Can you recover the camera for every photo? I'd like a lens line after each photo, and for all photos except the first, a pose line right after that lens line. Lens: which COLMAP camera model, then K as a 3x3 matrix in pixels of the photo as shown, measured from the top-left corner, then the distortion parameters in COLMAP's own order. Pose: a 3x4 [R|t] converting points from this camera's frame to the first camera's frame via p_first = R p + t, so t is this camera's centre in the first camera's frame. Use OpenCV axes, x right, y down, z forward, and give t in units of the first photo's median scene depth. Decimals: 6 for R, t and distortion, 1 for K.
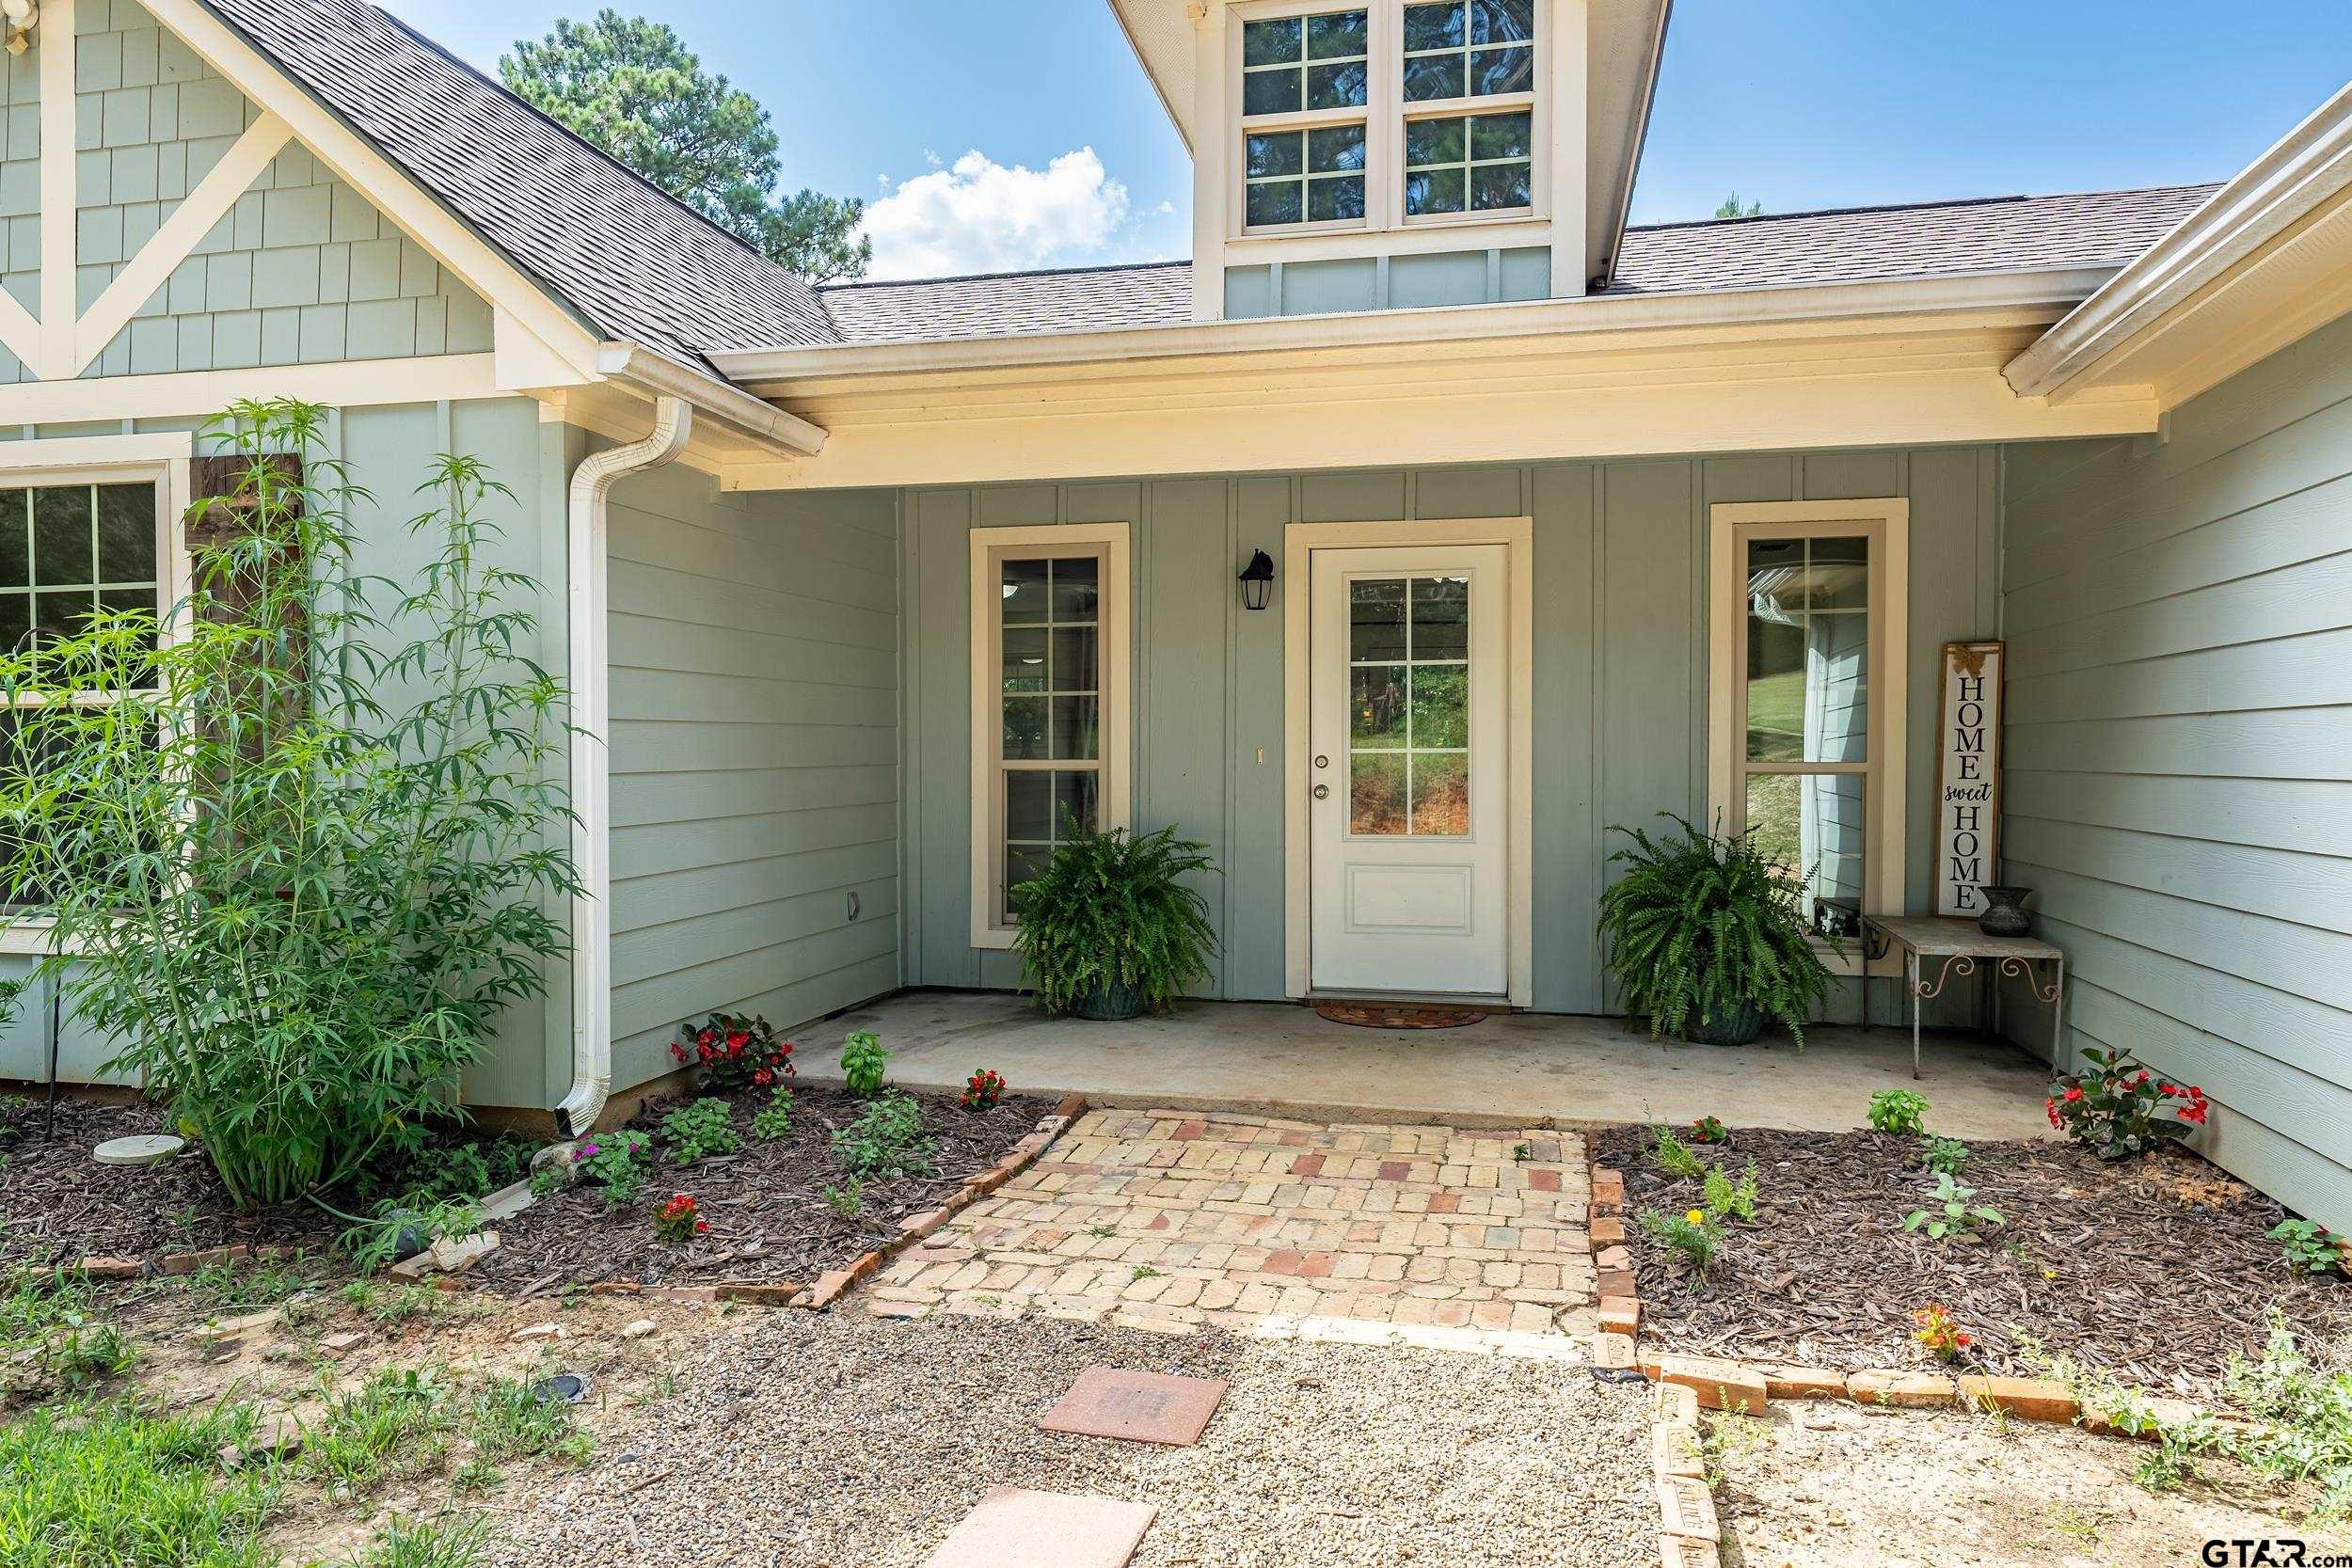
lens RADIAL K [[1587.6, 0, 1179.1], [0, 1587.6, 776.0], [0, 0, 1]] dist [0.006526, 0.003013]
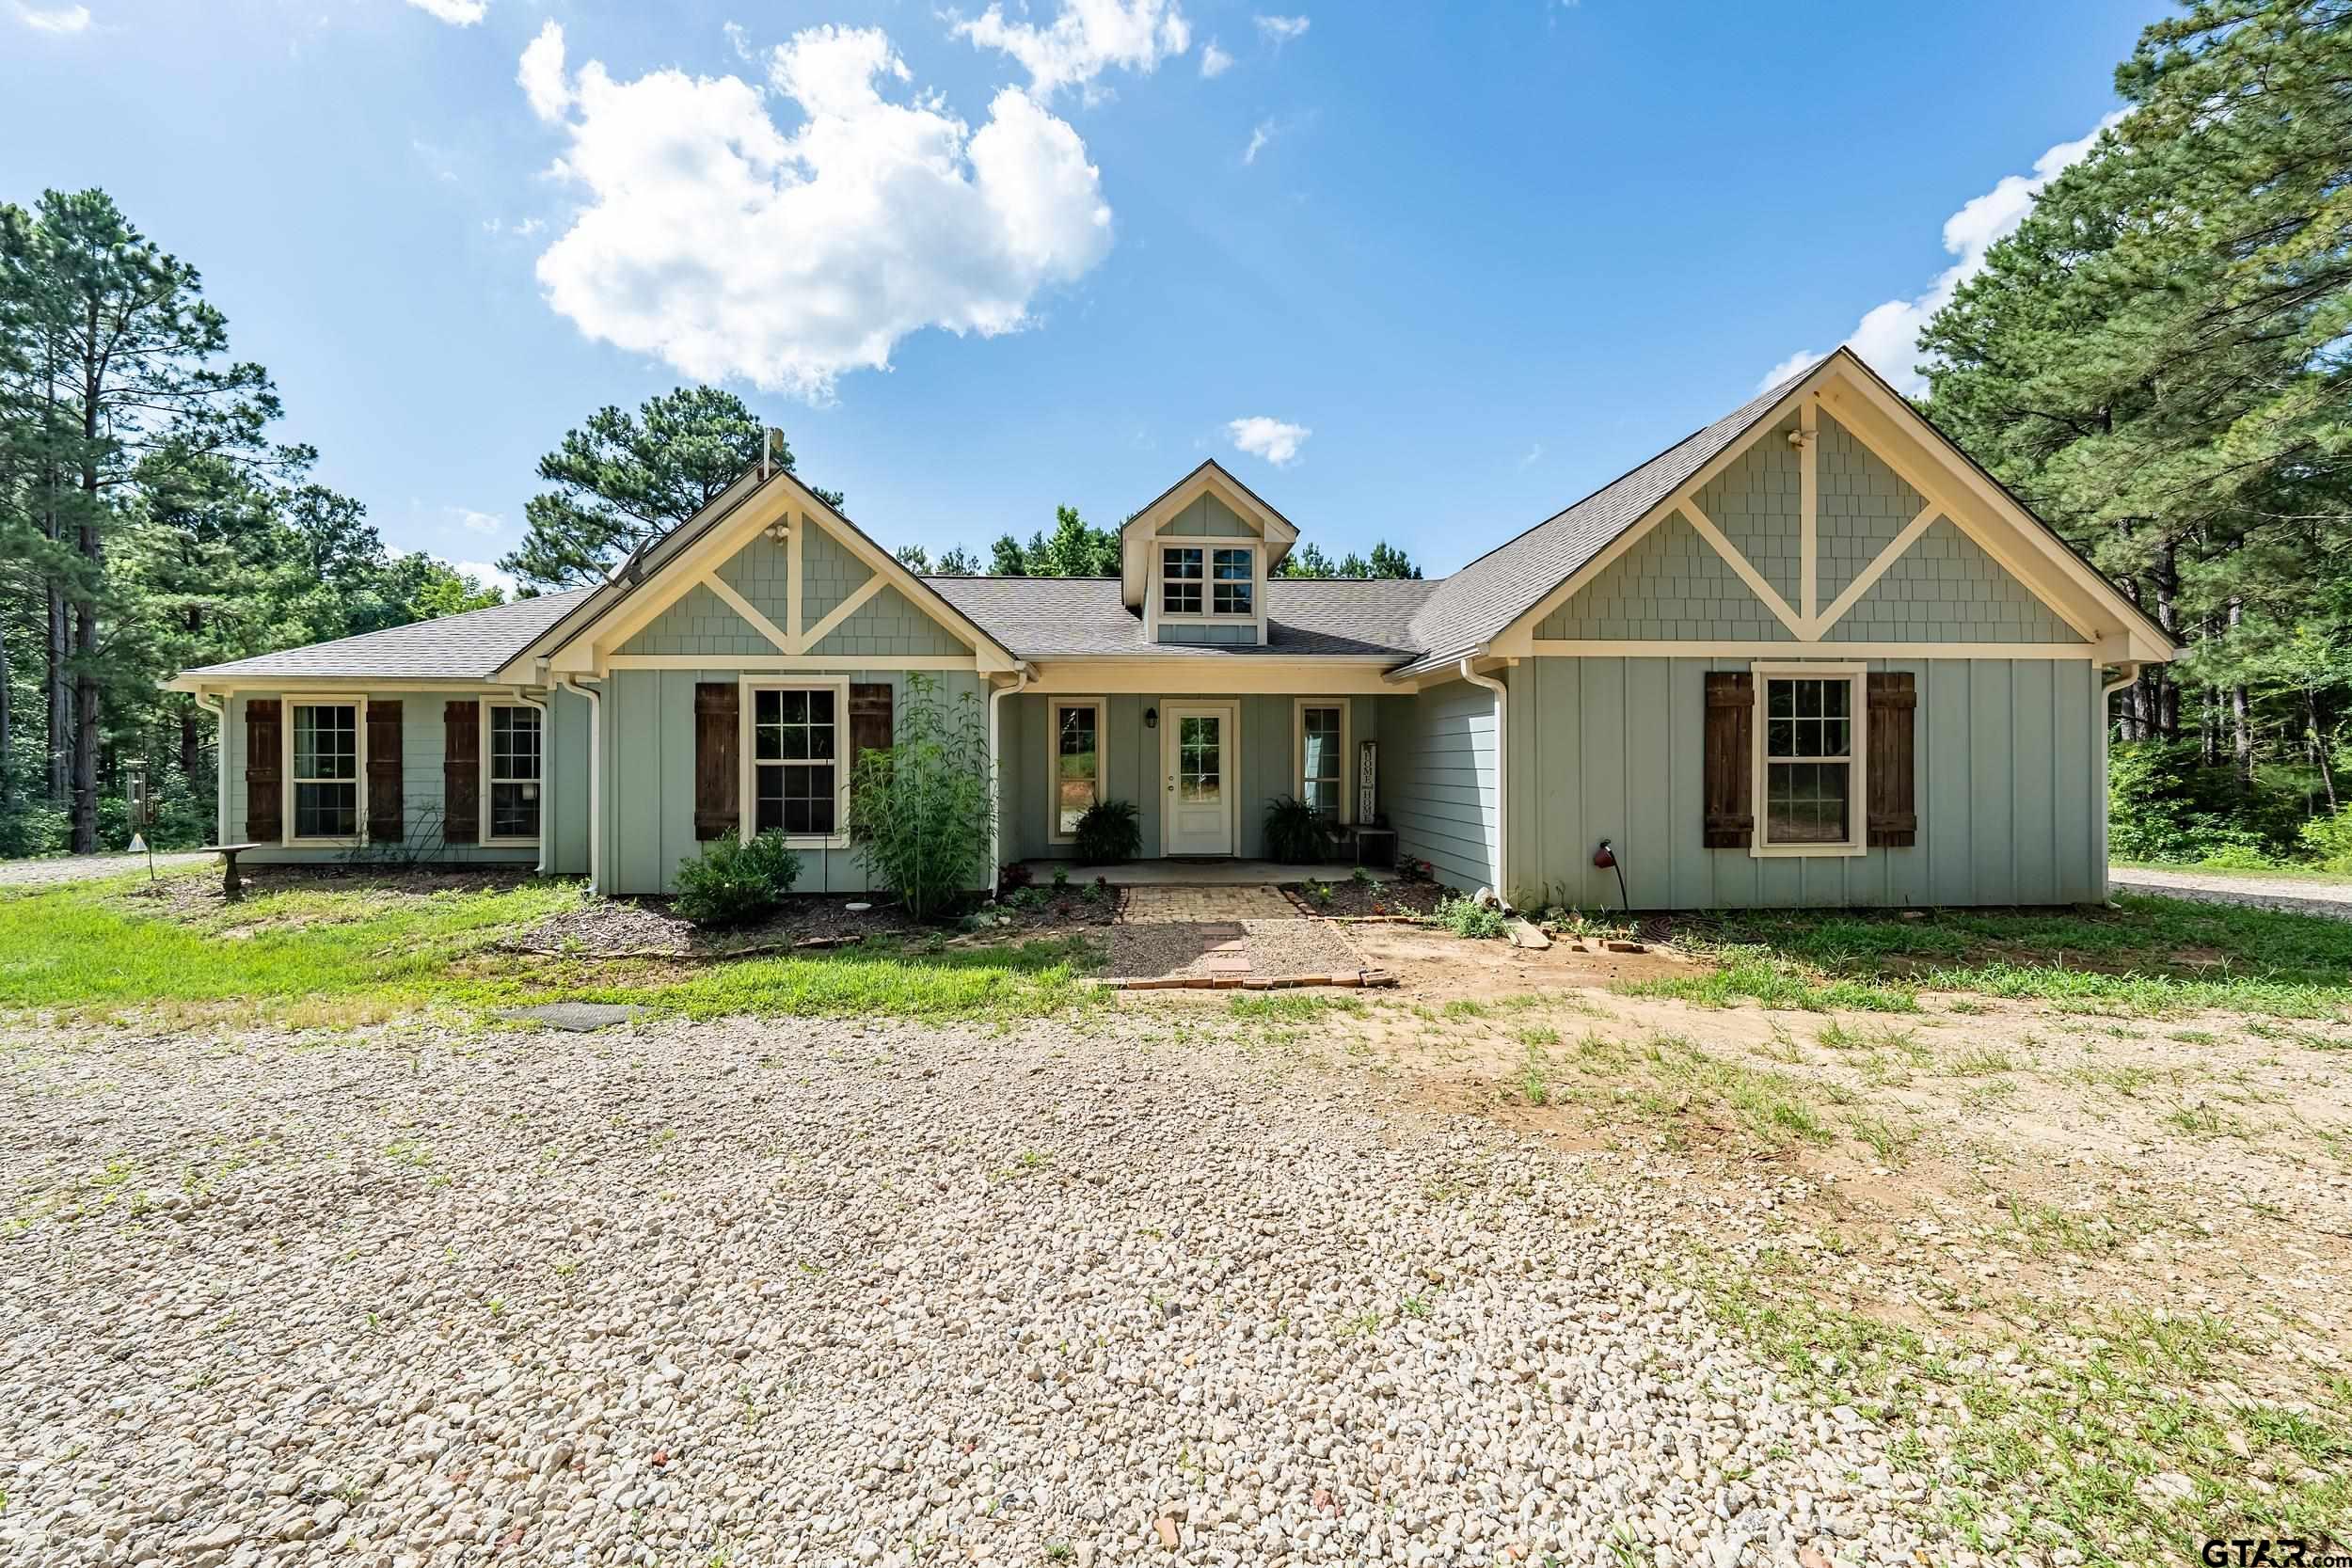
lens RADIAL K [[825.4, 0, 1174.2], [0, 825.4, 760.3], [0, 0, 1]] dist [-0.006868, 0.000559]
pose [[0.962453, 0.001250, 0.271447, -0.381331], [0.002861, 0.999887, -0.014748, -0.023277], [-0.271435, 0.014971, 0.962340, -0.584883]]
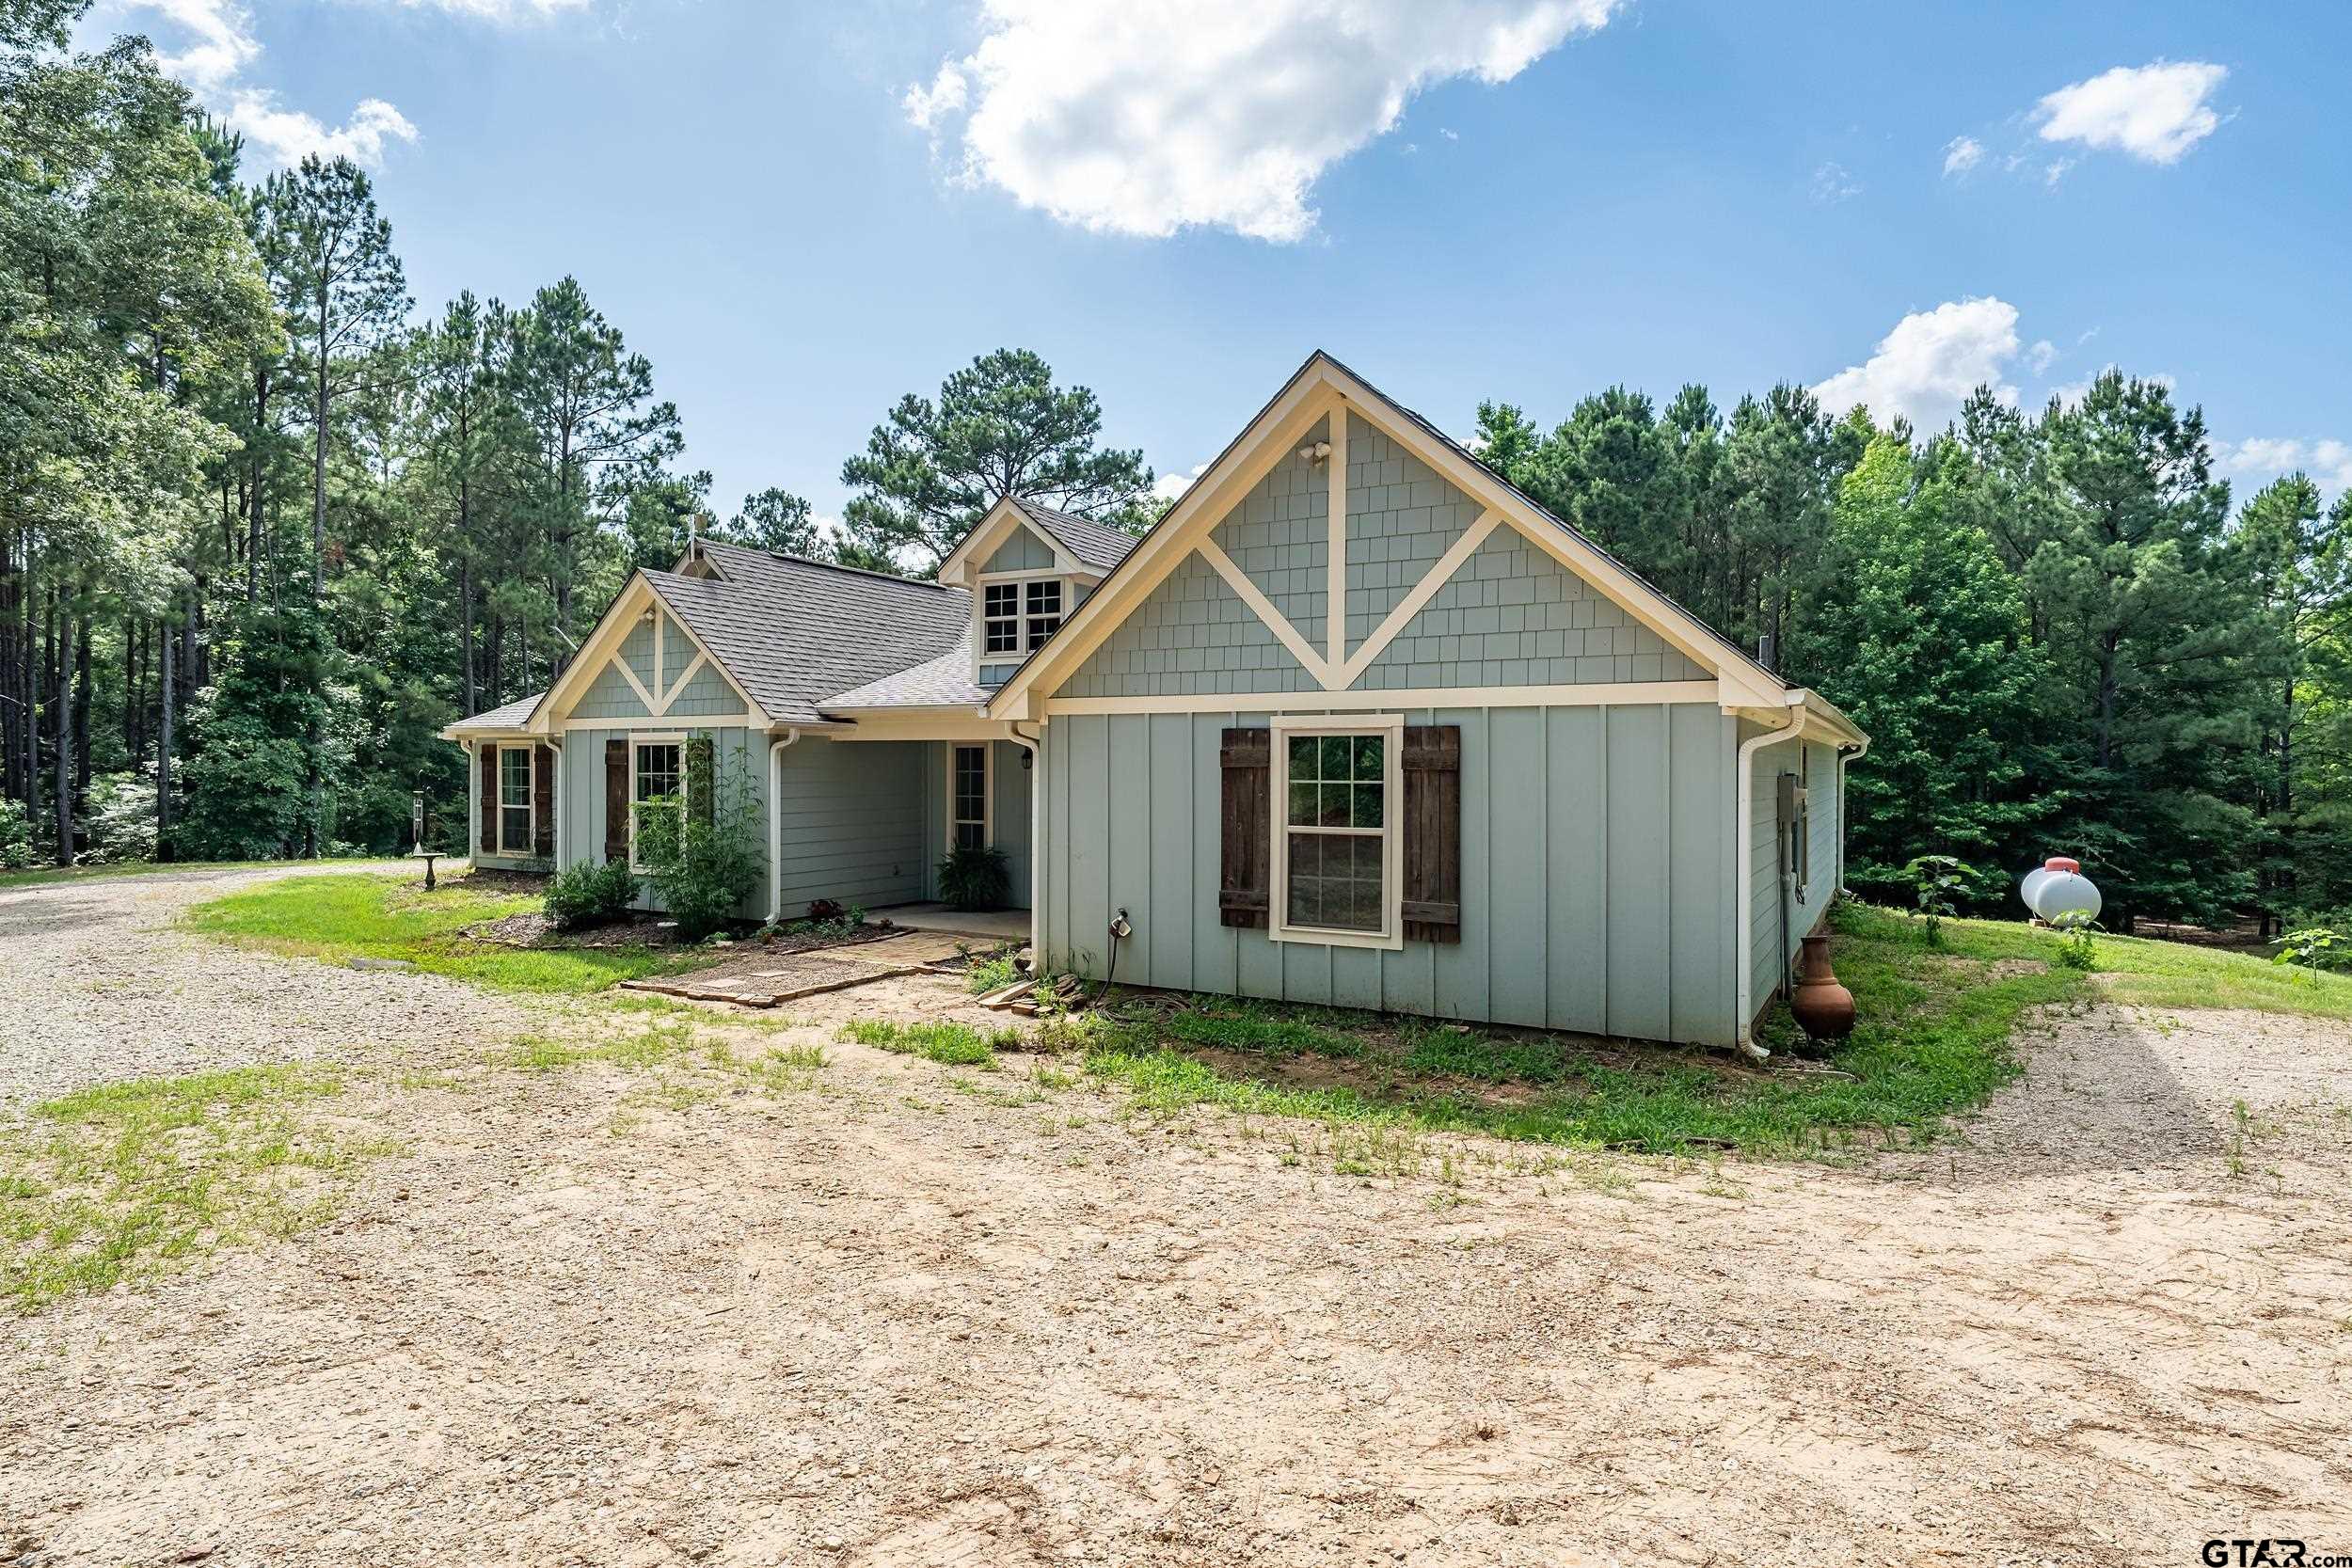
lens RADIAL K [[1293.0, 0, 1176.0], [0, 1293.0, 796.4], [0, 0, 1]] dist [-0.036504, -0.000561]
pose [[0.956845, 0.015742, -0.290173, 1.098403], [-0.014230, 0.999872, 0.007320, -0.089977], [0.290251, -0.002875, 0.956946, -1.253972]]
